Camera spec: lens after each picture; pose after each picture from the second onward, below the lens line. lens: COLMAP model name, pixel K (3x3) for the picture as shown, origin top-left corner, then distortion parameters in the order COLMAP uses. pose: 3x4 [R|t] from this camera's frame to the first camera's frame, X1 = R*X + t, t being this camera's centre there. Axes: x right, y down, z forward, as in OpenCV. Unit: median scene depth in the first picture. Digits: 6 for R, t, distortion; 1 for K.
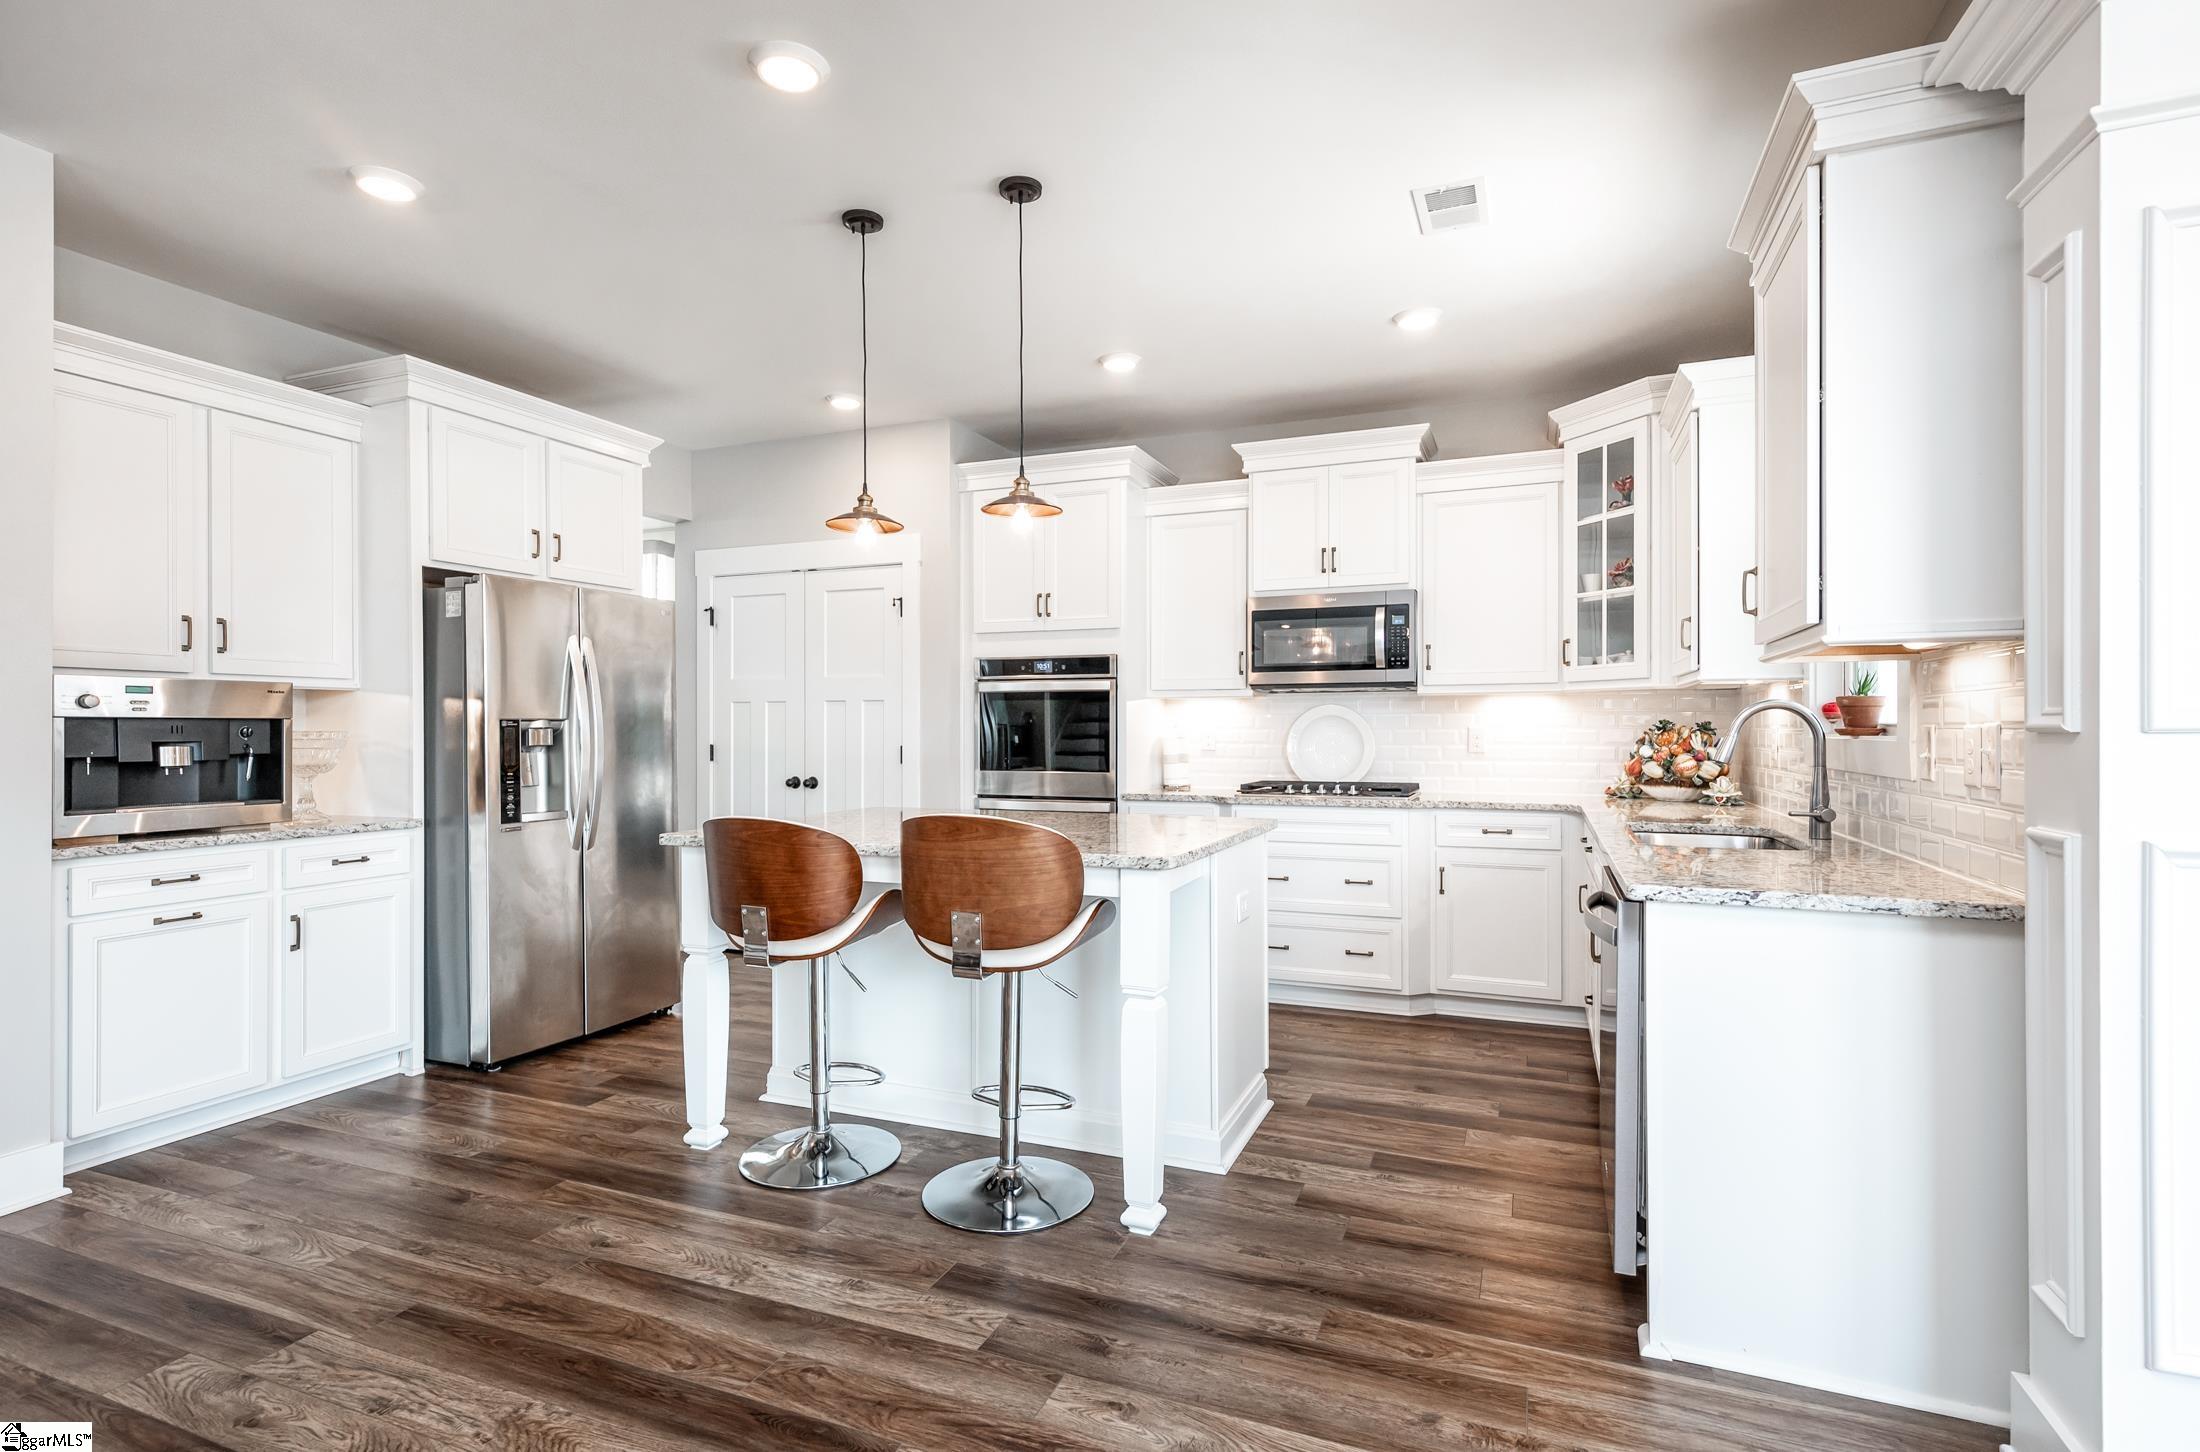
lens RADIAL K [[1069.9, 0, 1095.8], [0, 1069.9, 730.1], [0, 0, 1]] dist [0.009007, -0.000052]
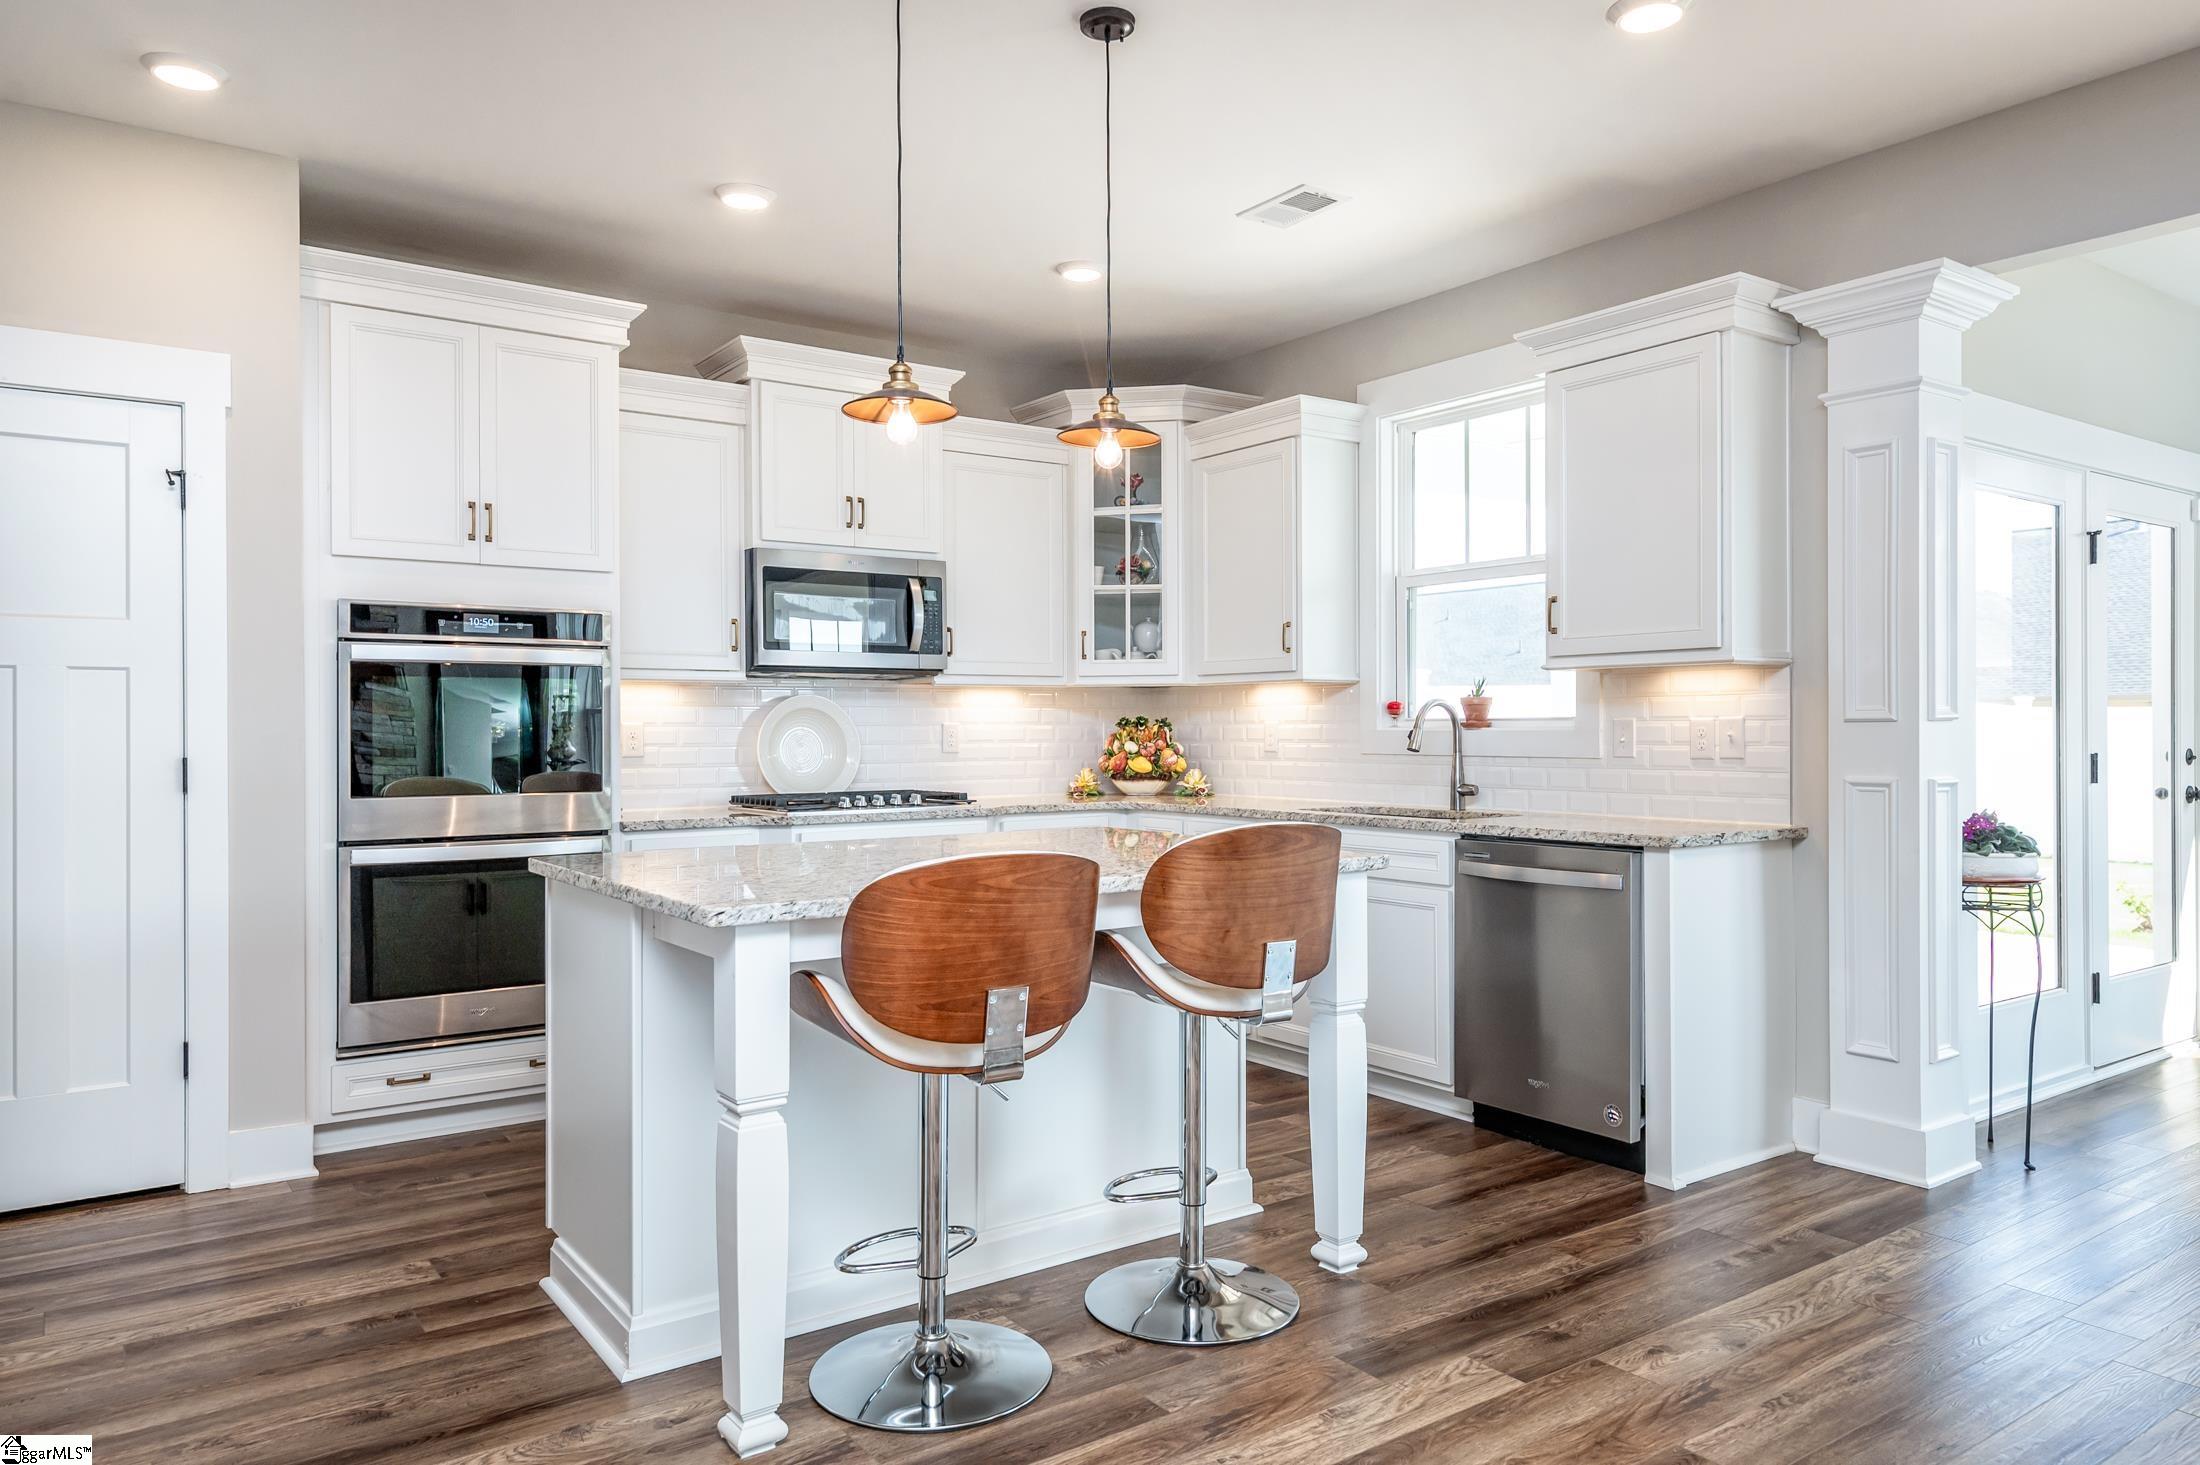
lens RADIAL K [[1438.4, 0, 1095.6], [0, 1438.4, 727.4], [0, 0, 1]] dist [0.004659, -0.005639]
pose [[0.535210, -0.000030, 0.844719, -0.648897], [0.004431, 0.999986, -0.002771, 0.005016], [-0.844707, 0.005226, 0.535203, 0.305984]]
